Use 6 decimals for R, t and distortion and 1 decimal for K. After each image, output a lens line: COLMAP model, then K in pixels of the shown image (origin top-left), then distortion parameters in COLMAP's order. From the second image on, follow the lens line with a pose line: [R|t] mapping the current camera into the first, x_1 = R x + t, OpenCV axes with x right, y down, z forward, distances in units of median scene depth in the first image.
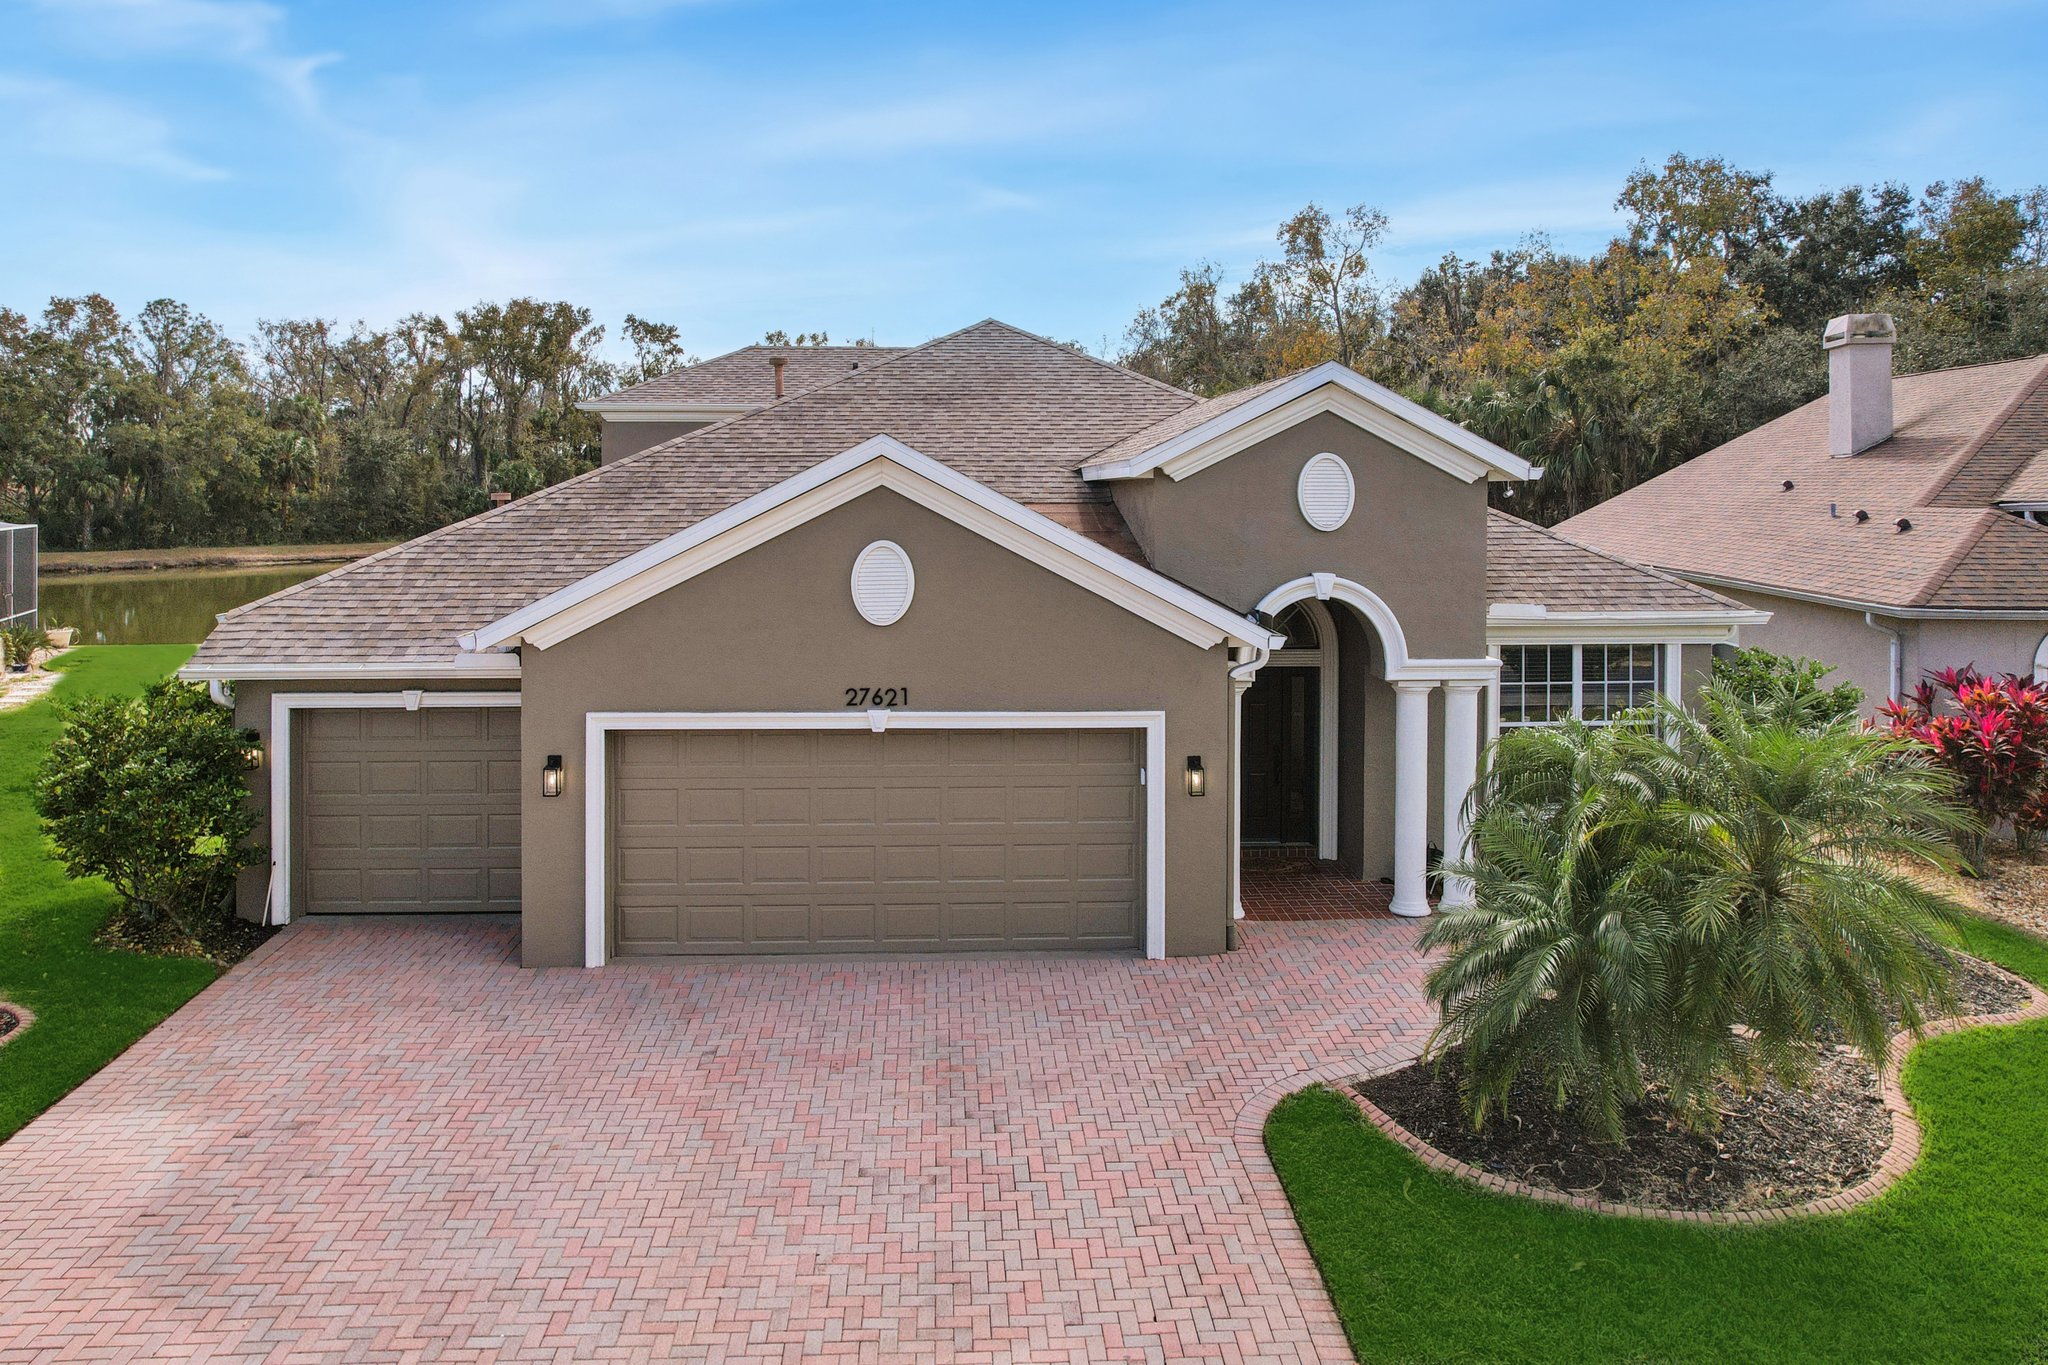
lens RADIAL K [[1378.6, 0, 1017.8], [0, 1378.6, 482.0], [0, 0, 1]] dist [-0.069095, 0.041579]
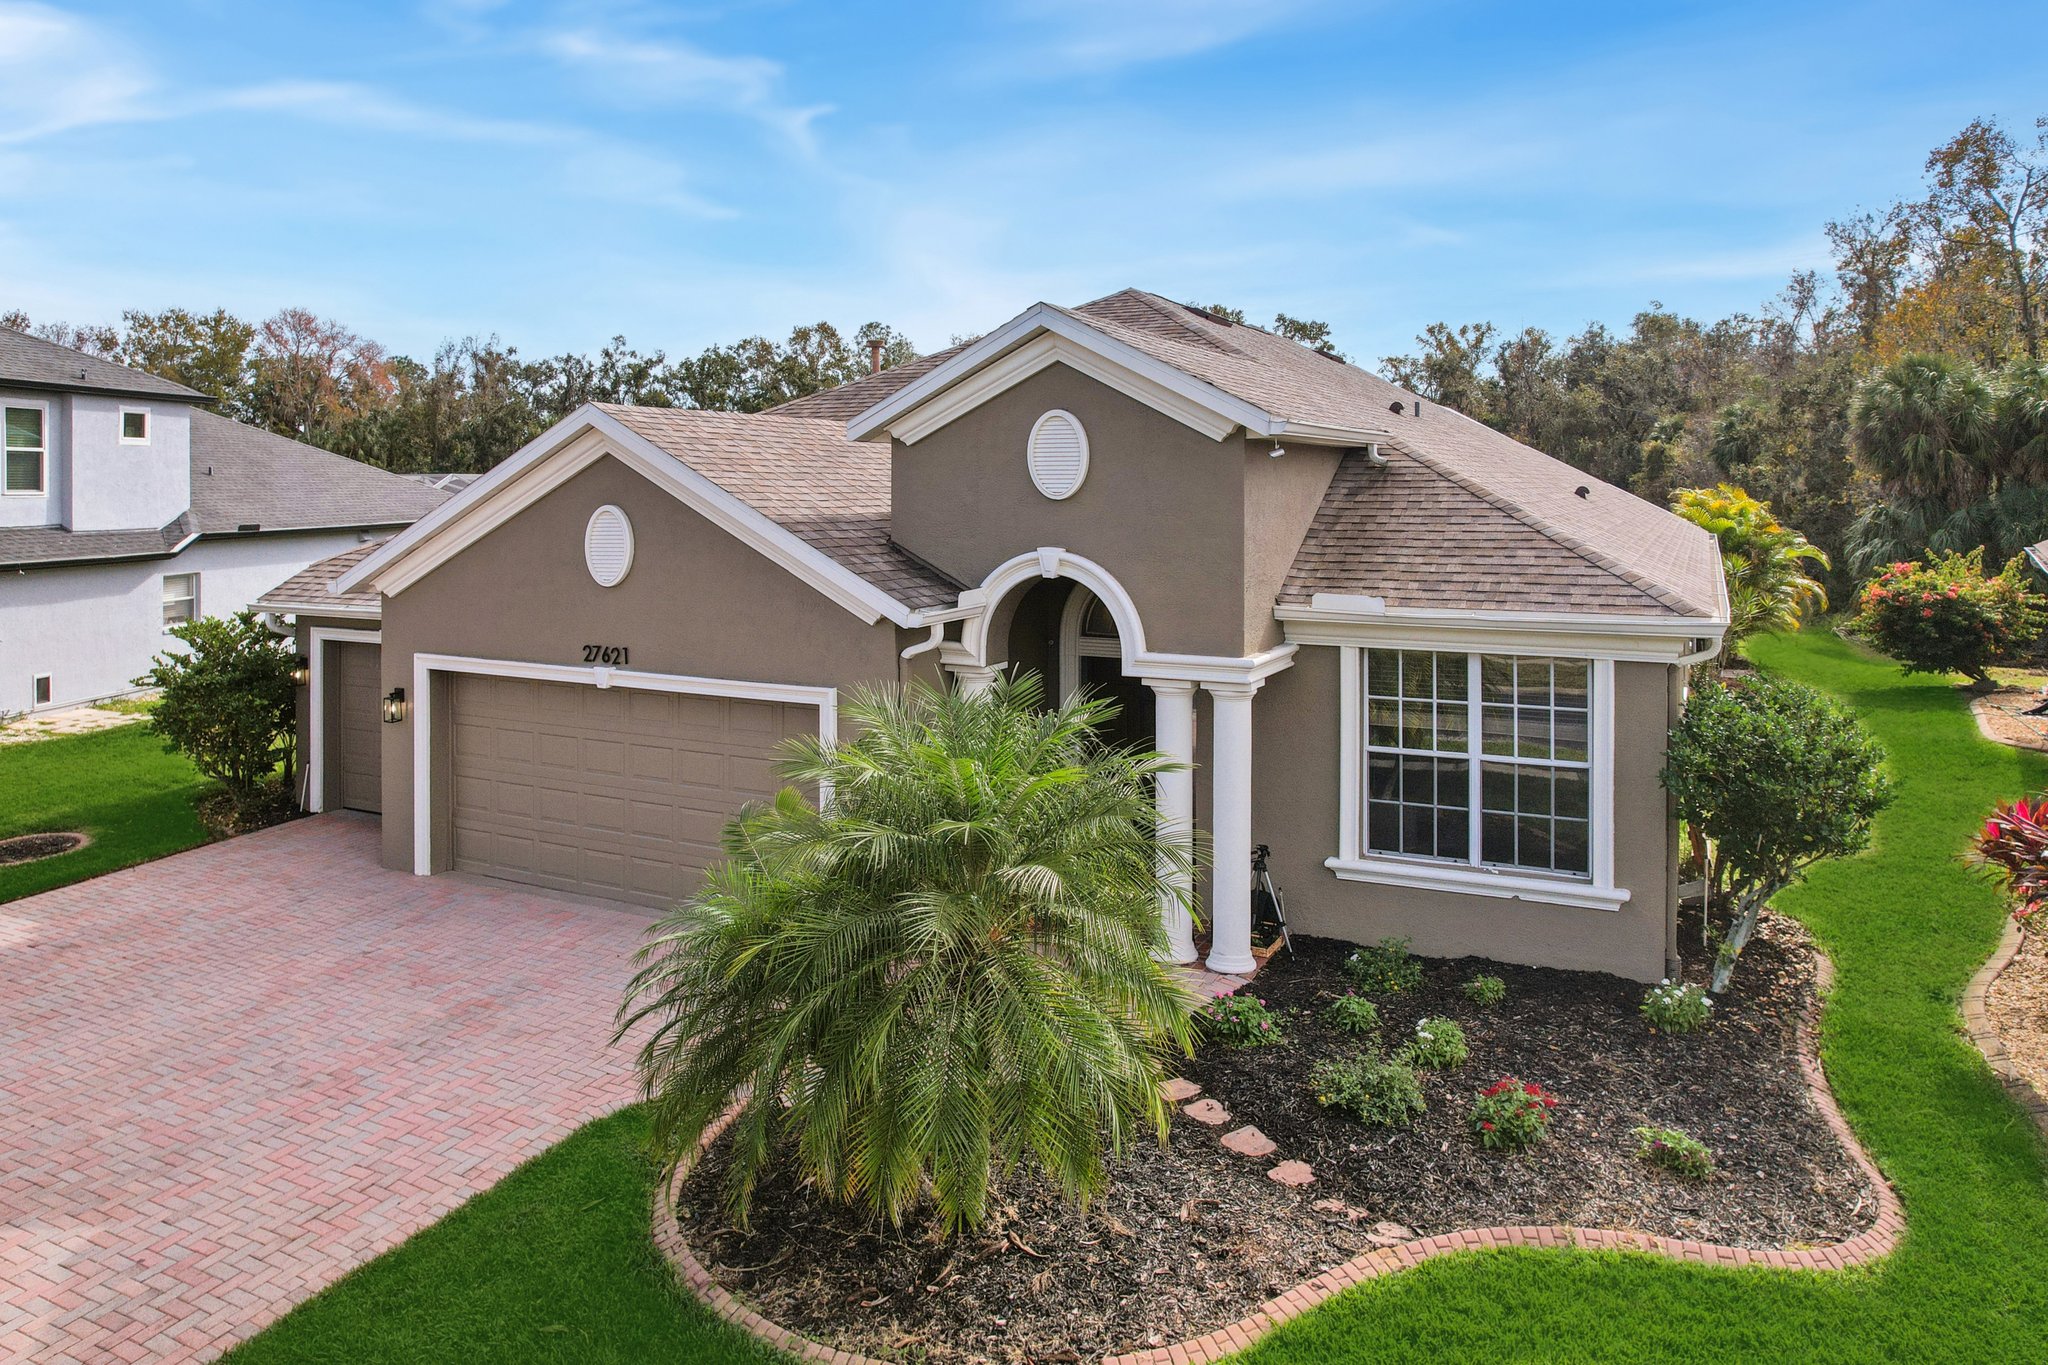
lens RADIAL K [[1378.6, 0, 1017.8], [0, 1378.6, 482.0], [0, 0, 1]] dist [-0.069095, 0.041579]
pose [[0.864910, -0.005394, -0.501898, 0.668455], [0.005673, 0.999983, -0.000970, 0.026249], [0.501895, -0.002008, 0.864926, 0.244132]]
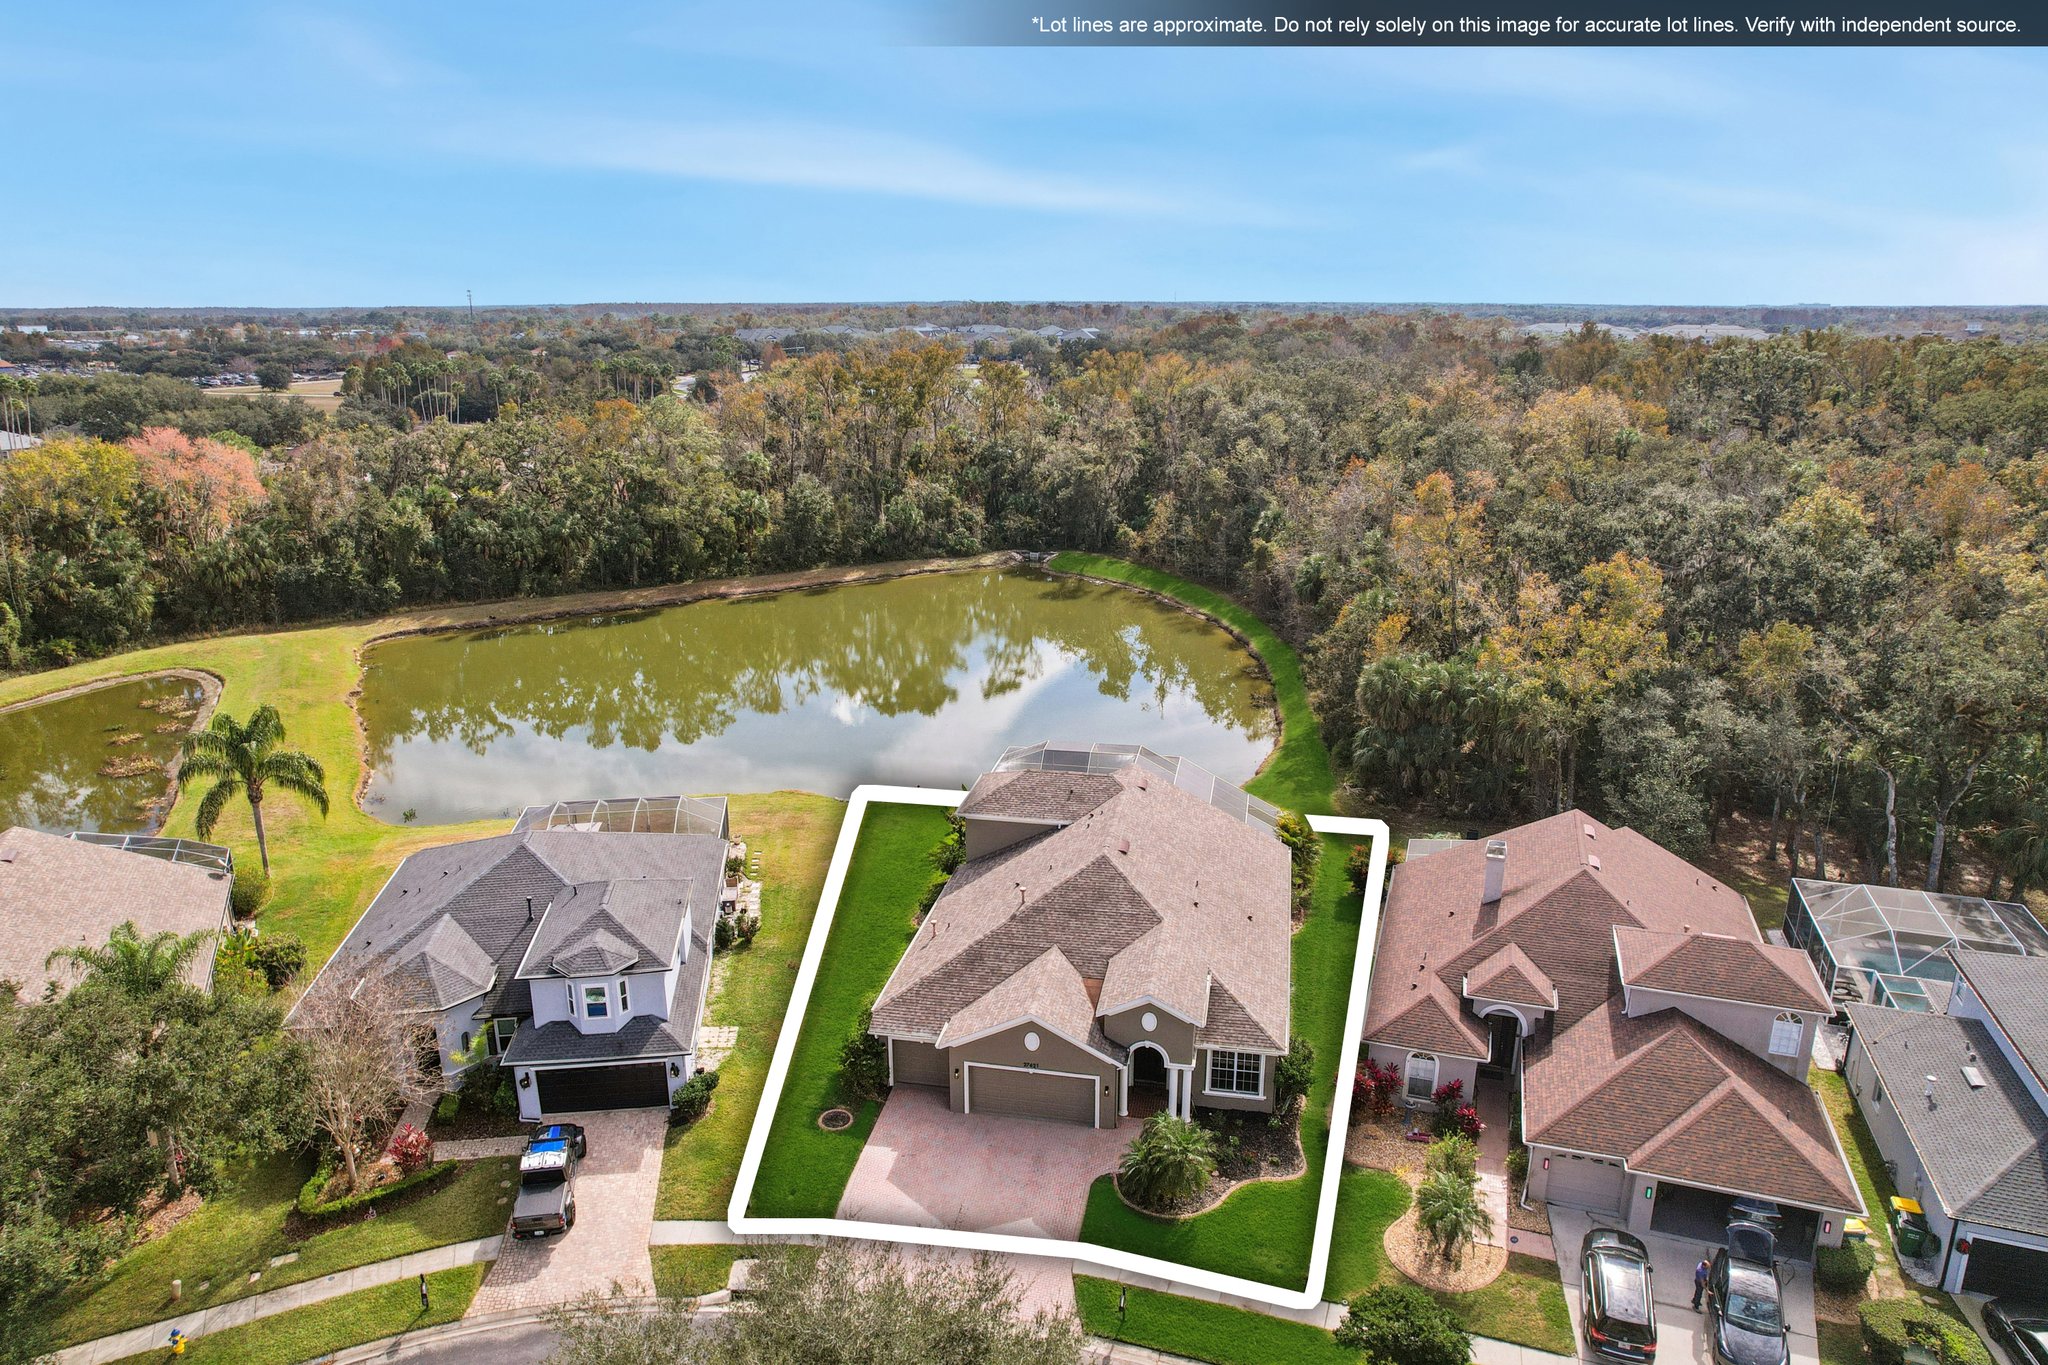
lens RADIAL K [[1324.3, 0, 1024.0], [0, 1324.3, 682.5], [0, 0, 1]] dist [-0.069920, 0.056552]
pose [[0.968667, 0.062941, -0.240254, 0.736841], [0.007070, 0.959976, 0.279994, -2.001425], [0.248261, -0.272920, 0.929452, -2.315658]]
